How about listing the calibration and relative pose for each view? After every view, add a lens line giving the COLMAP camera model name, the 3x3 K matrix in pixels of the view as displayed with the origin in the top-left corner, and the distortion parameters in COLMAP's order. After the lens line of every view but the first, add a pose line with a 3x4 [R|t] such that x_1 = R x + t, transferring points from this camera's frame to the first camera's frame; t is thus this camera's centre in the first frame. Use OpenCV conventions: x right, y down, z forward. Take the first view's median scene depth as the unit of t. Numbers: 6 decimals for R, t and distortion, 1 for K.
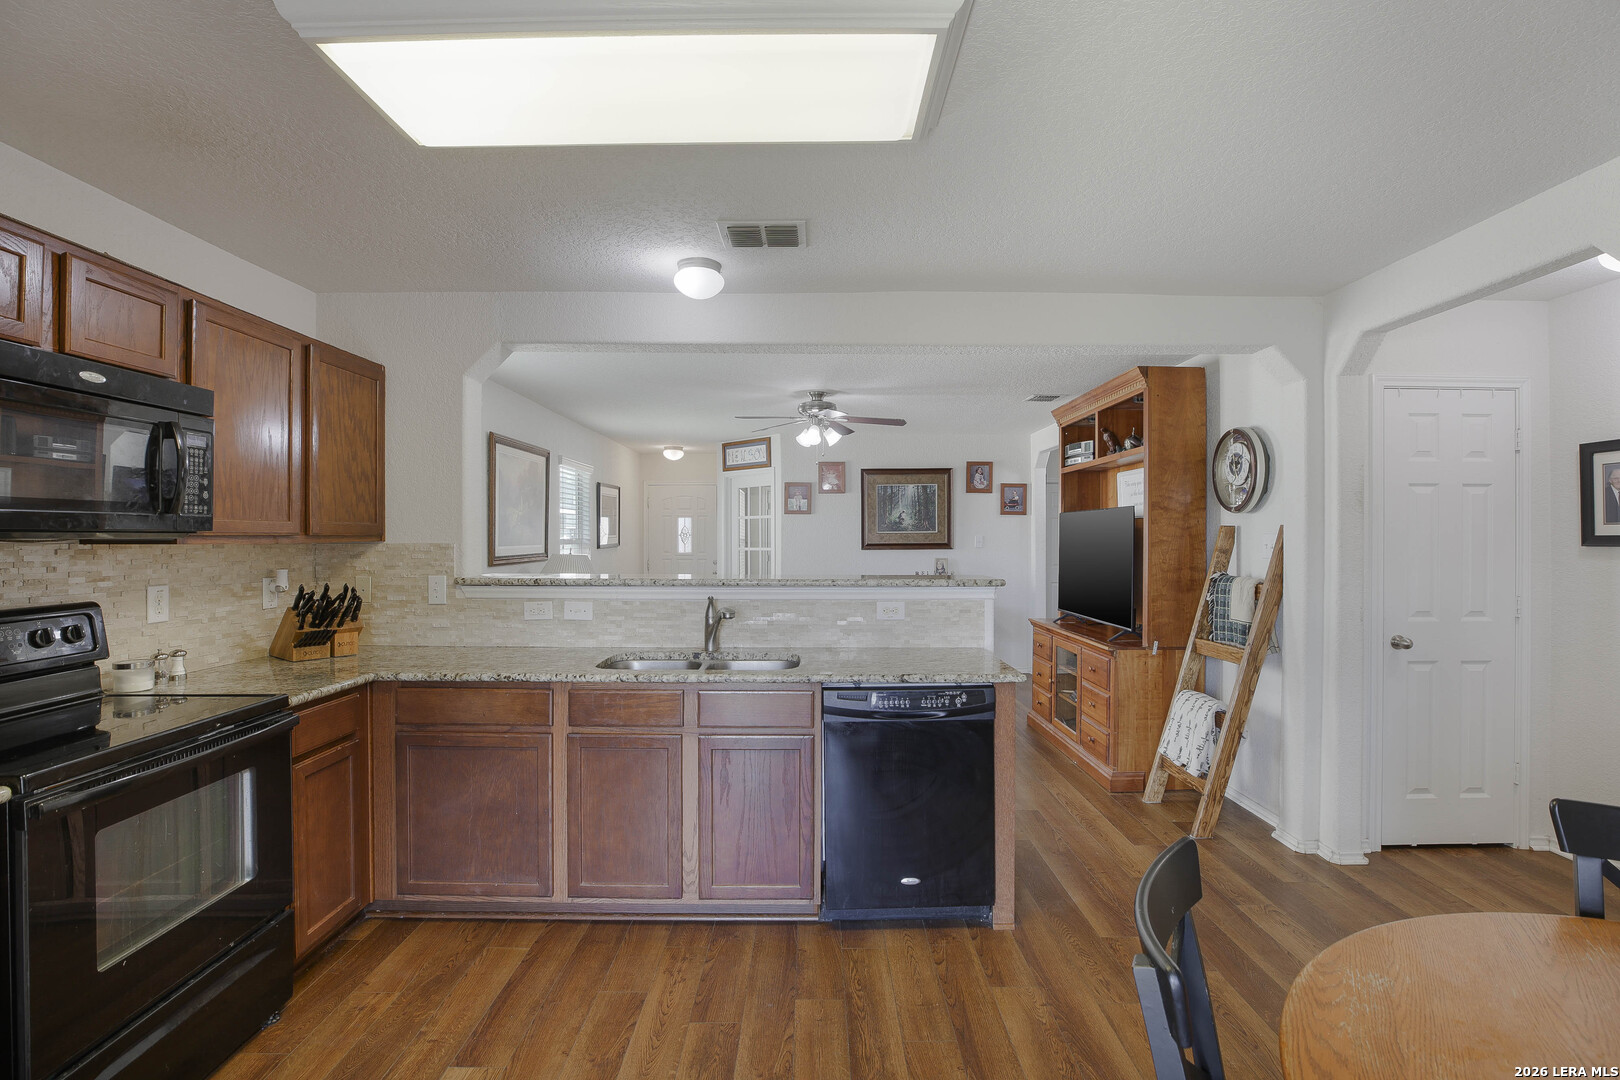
lens RADIAL K [[748.1, 0, 822.0], [0, 748.1, 538.1], [0, 0, 1]] dist [-0.038713, 0.009253]
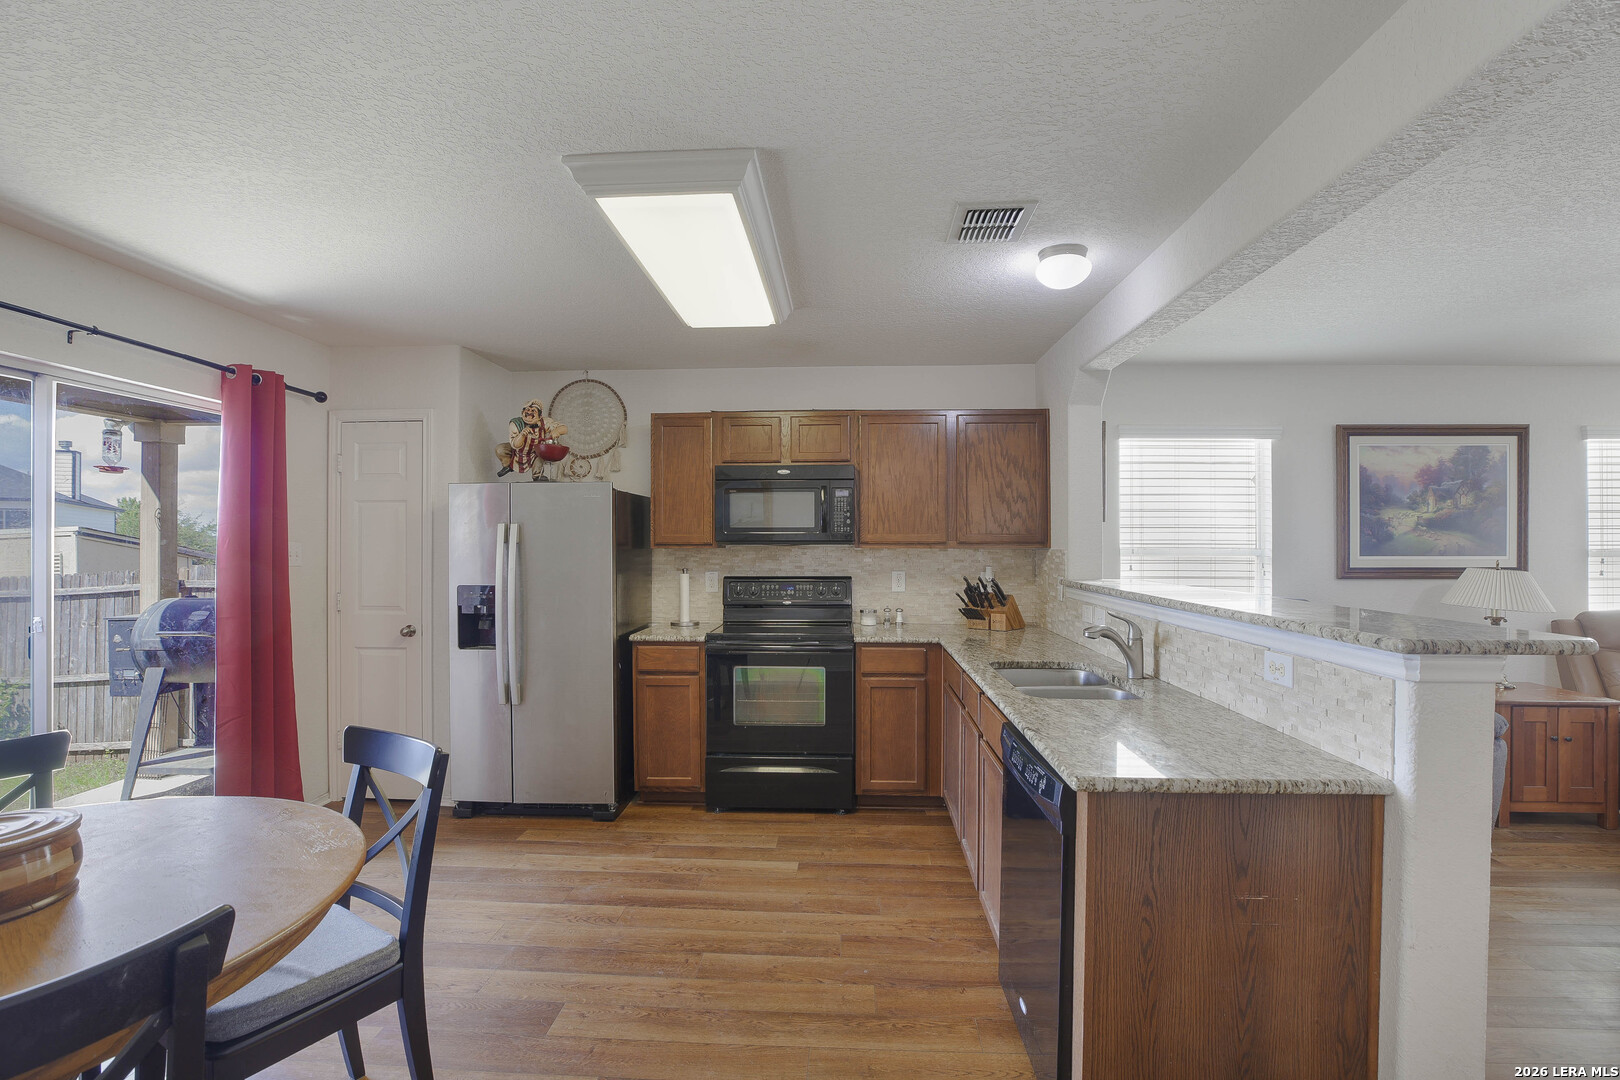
lens RADIAL K [[748.1, 0, 809.7], [0, 748.1, 543.0], [0, 0, 1]] dist [-0.038713, 0.009253]
pose [[-0.062383, -0.002642, -0.998049, 0.966866], [-0.004637, 0.999986, -0.002358, 0.000961], [0.998042, 0.004481, -0.062394, 0.923009]]
